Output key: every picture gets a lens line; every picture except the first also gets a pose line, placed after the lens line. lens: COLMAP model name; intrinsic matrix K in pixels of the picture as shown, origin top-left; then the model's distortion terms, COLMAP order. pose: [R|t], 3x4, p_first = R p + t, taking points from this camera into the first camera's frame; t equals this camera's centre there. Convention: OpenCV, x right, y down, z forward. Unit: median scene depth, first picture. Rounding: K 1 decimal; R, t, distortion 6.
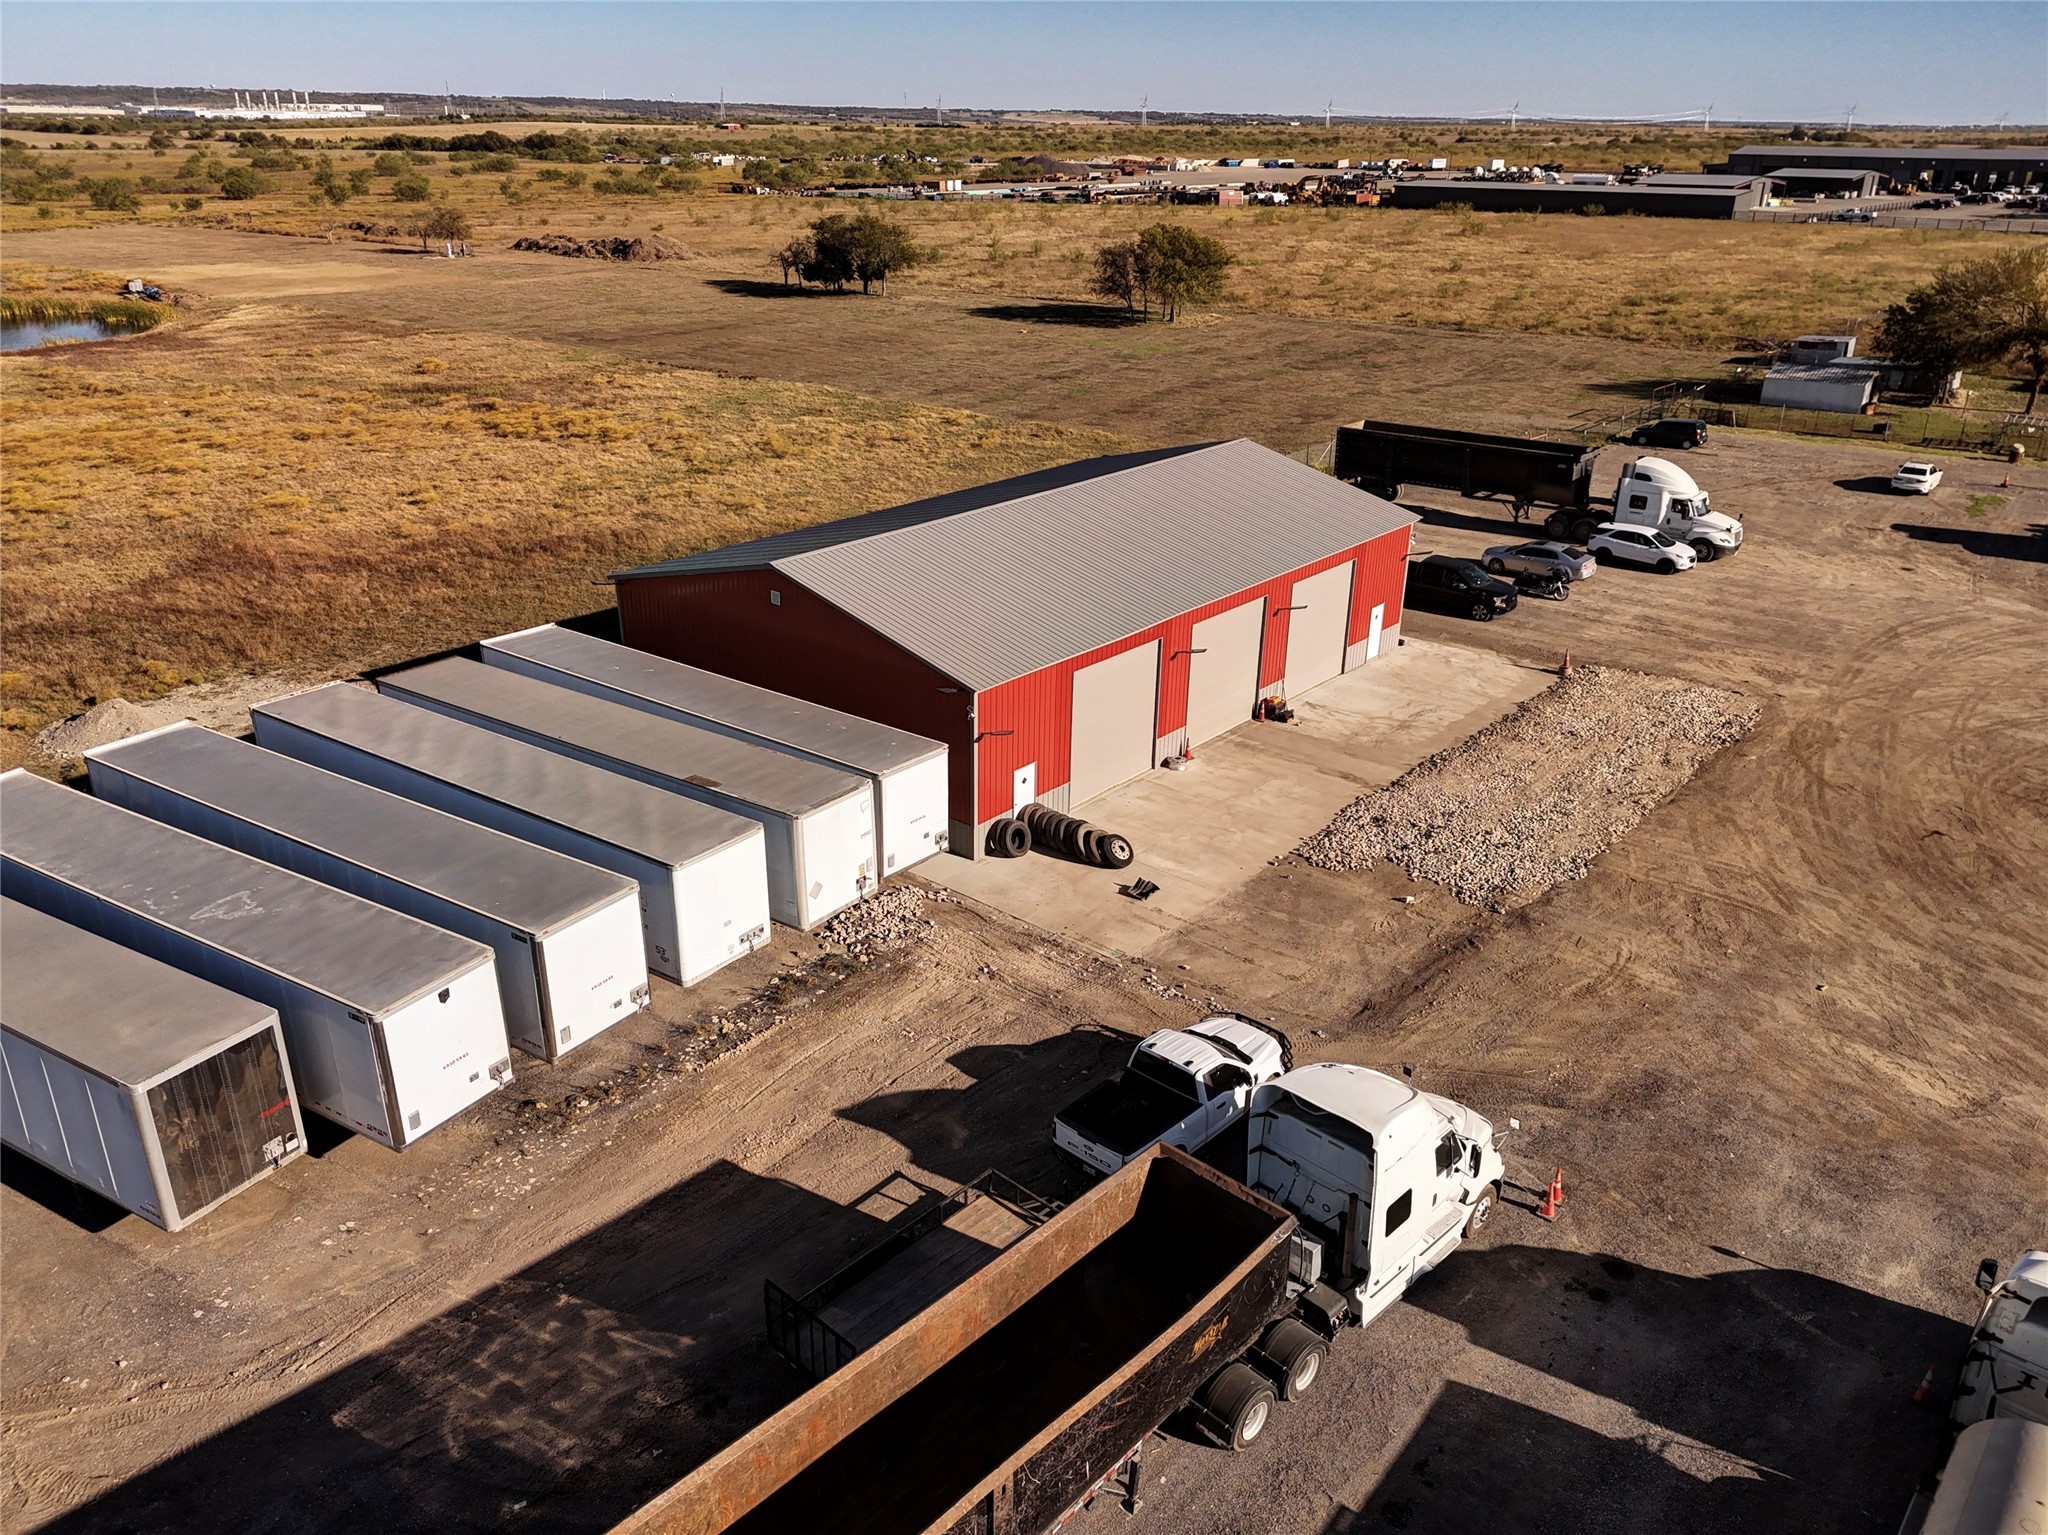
lens RADIAL K [[1499.2, 0, 1029.9], [0, 1499.2, 765.5], [0, 0, 1]] dist [0.093098, -0.106778]
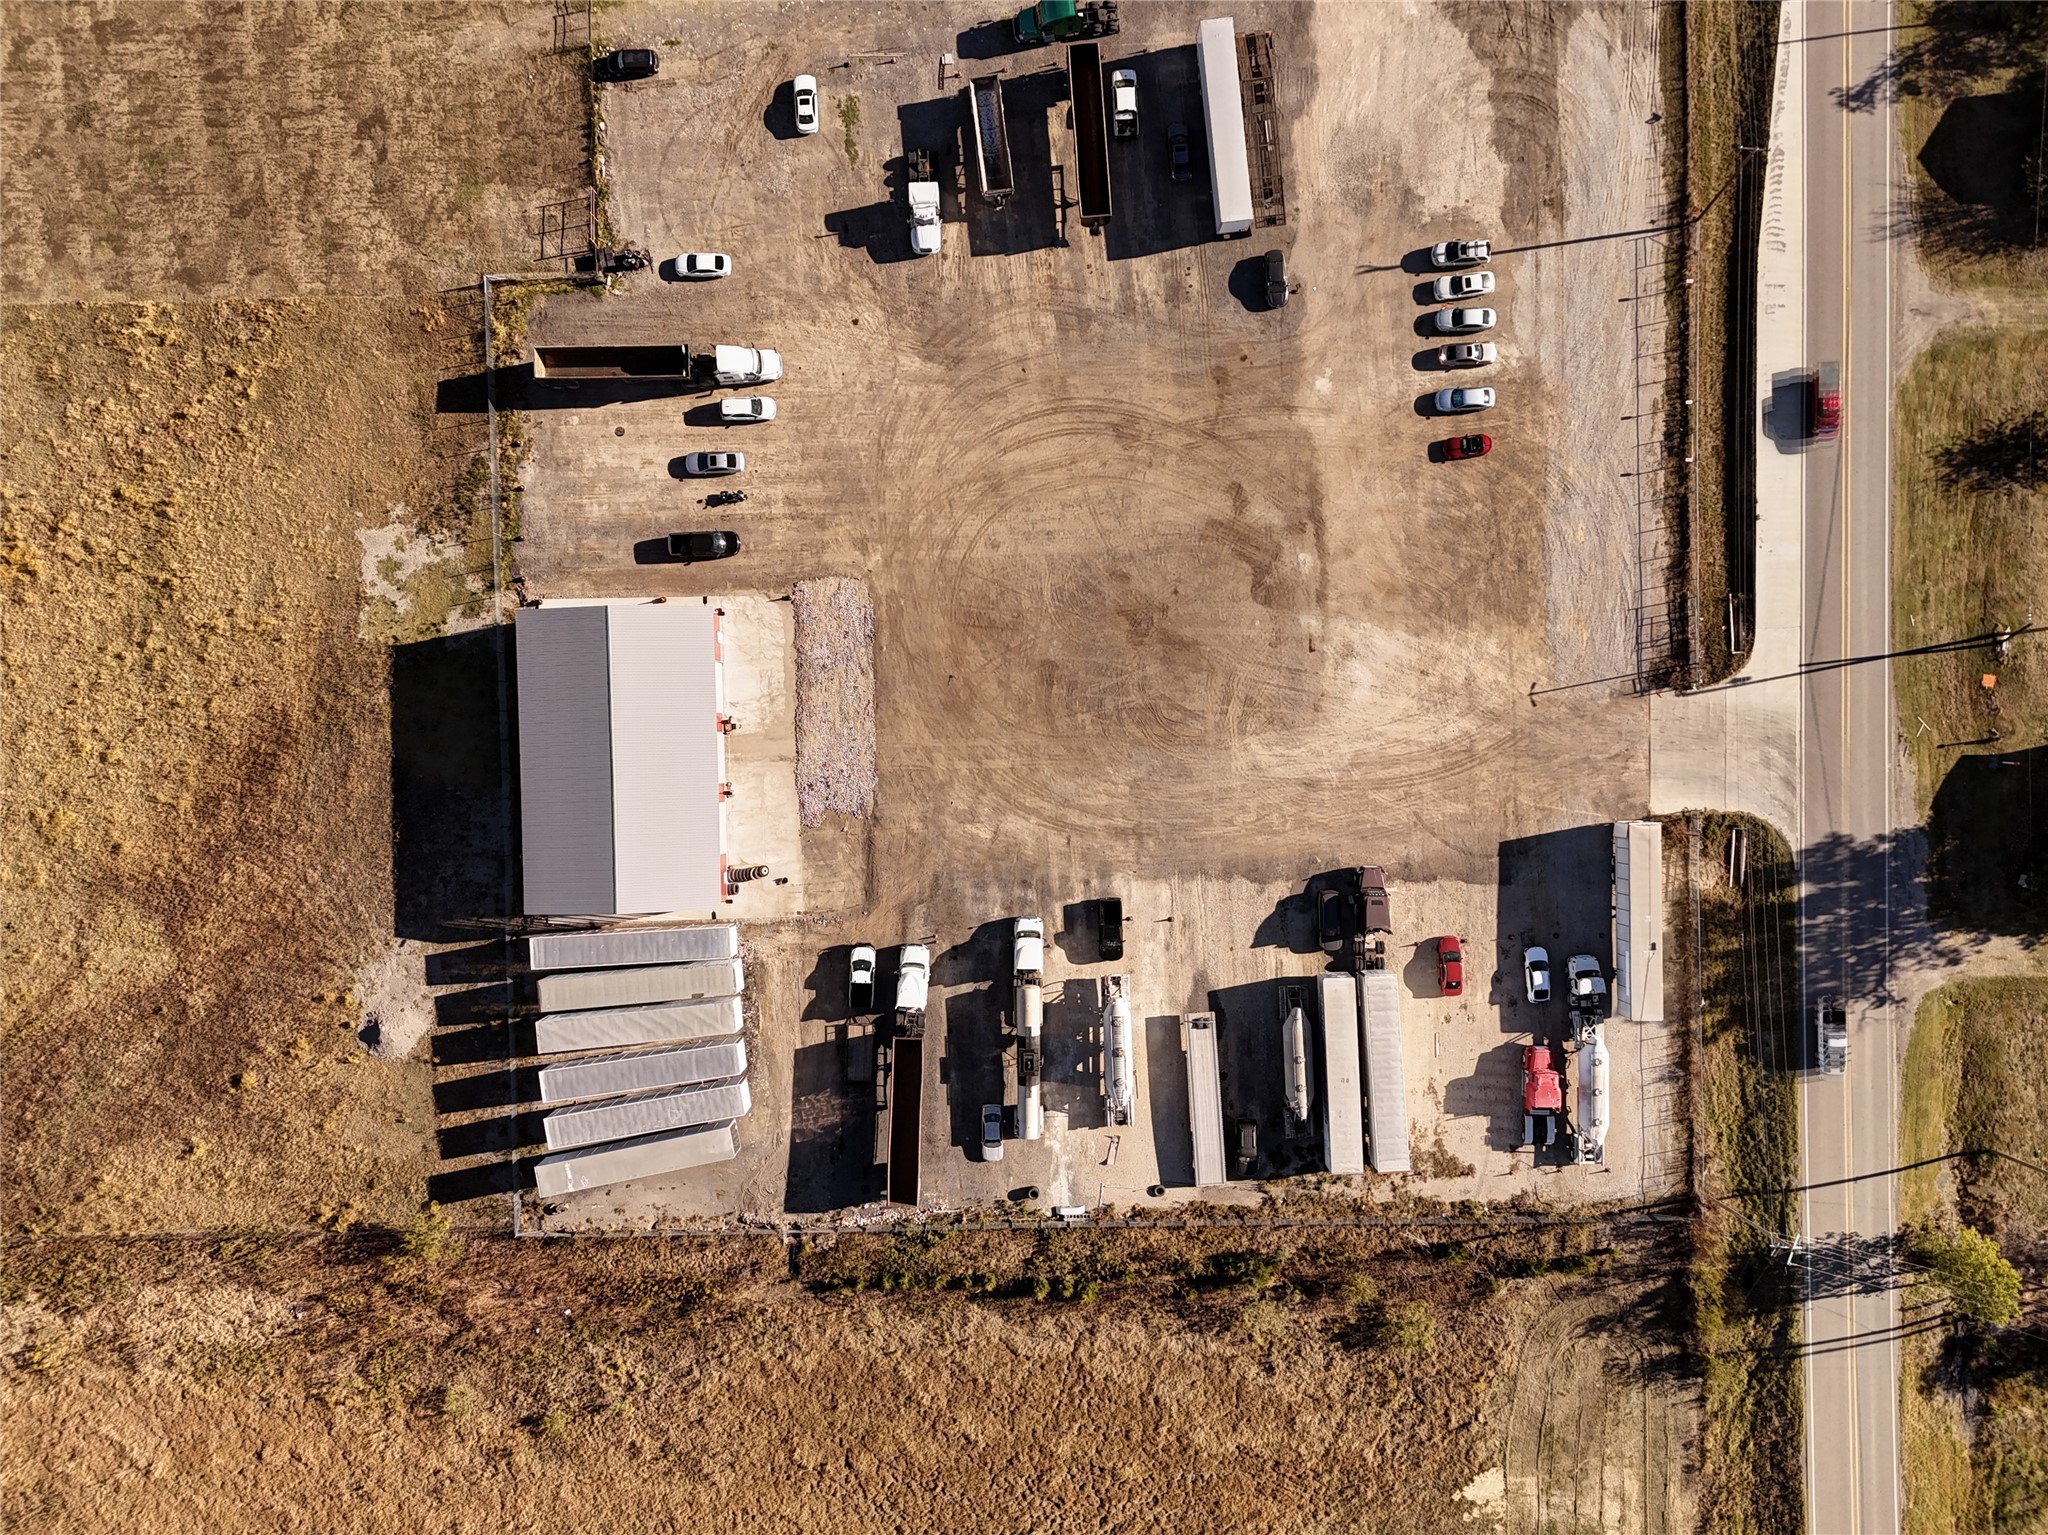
lens RADIAL K [[1507.3, 0, 1025.9], [0, 1507.3, 765.5], [0, 0, 1]] dist [0.066229, -0.064561]
pose [[0.747933, -0.663618, -0.014423, 0.565943], [0.259687, 0.272545, 0.926435, -2.386183], [-0.610868, -0.696657, 0.376178, -0.313661]]
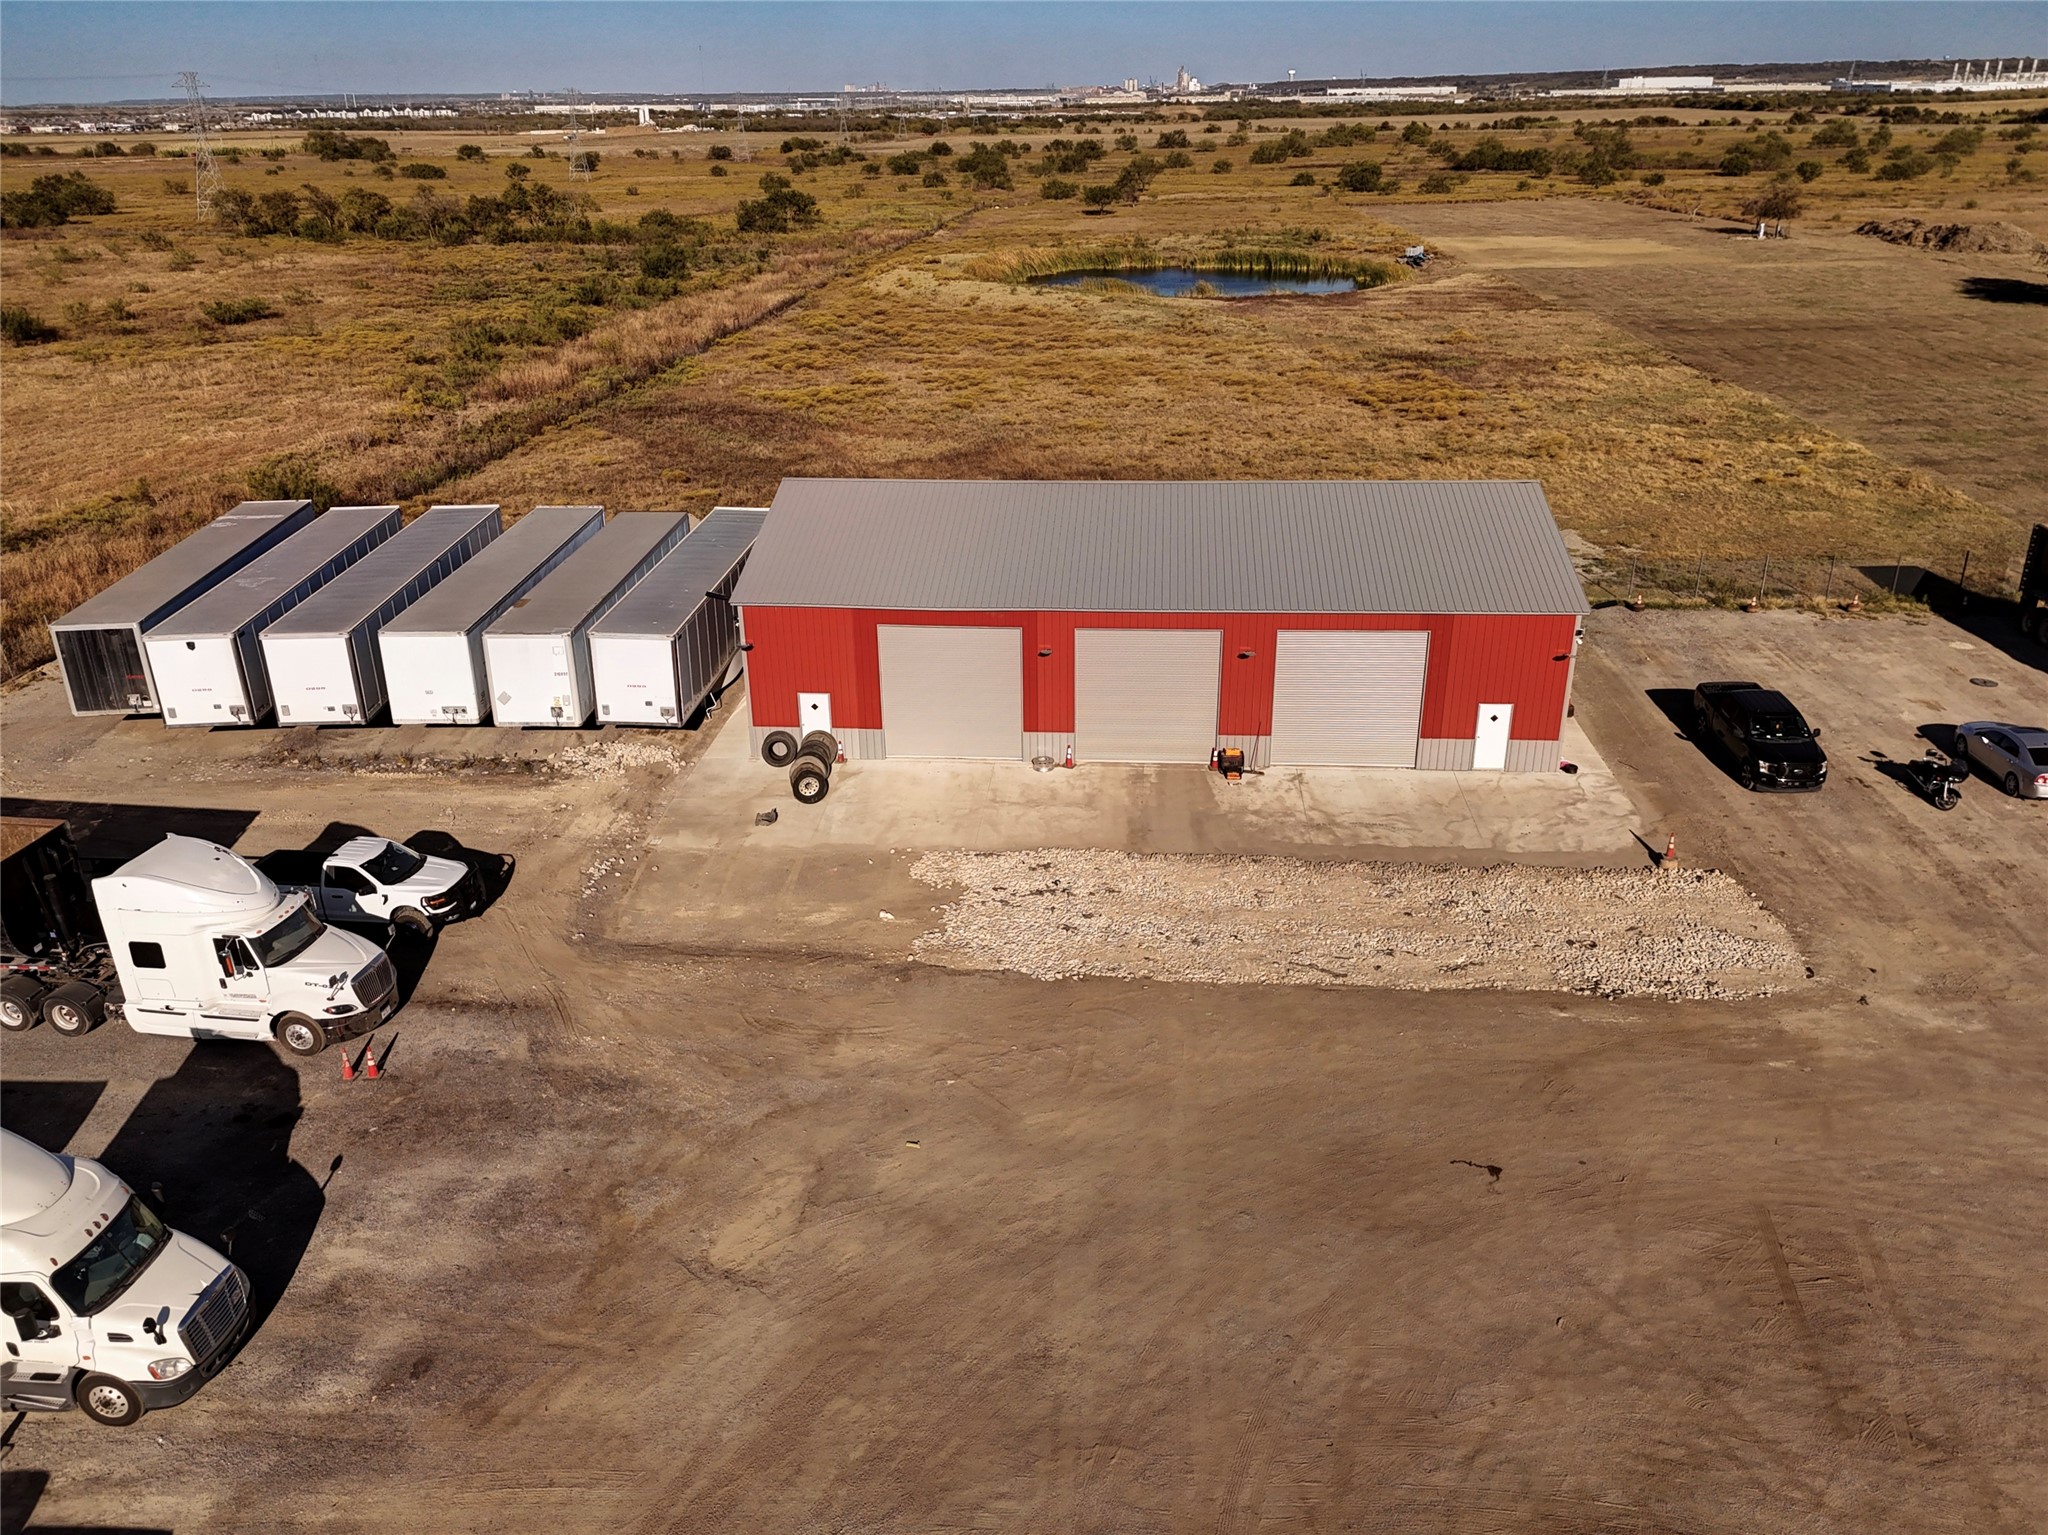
lens RADIAL K [[1547.6, 0, 1024.0], [0, 1547.6, 767.5], [0, 0, 1]] dist [0.067340, -0.054525]
pose [[0.583911, 0.306027, -0.751928, 0.833410], [-0.303052, 0.941440, 0.147821, -0.141685], [0.753132, 0.141559, 0.642459, 0.348980]]
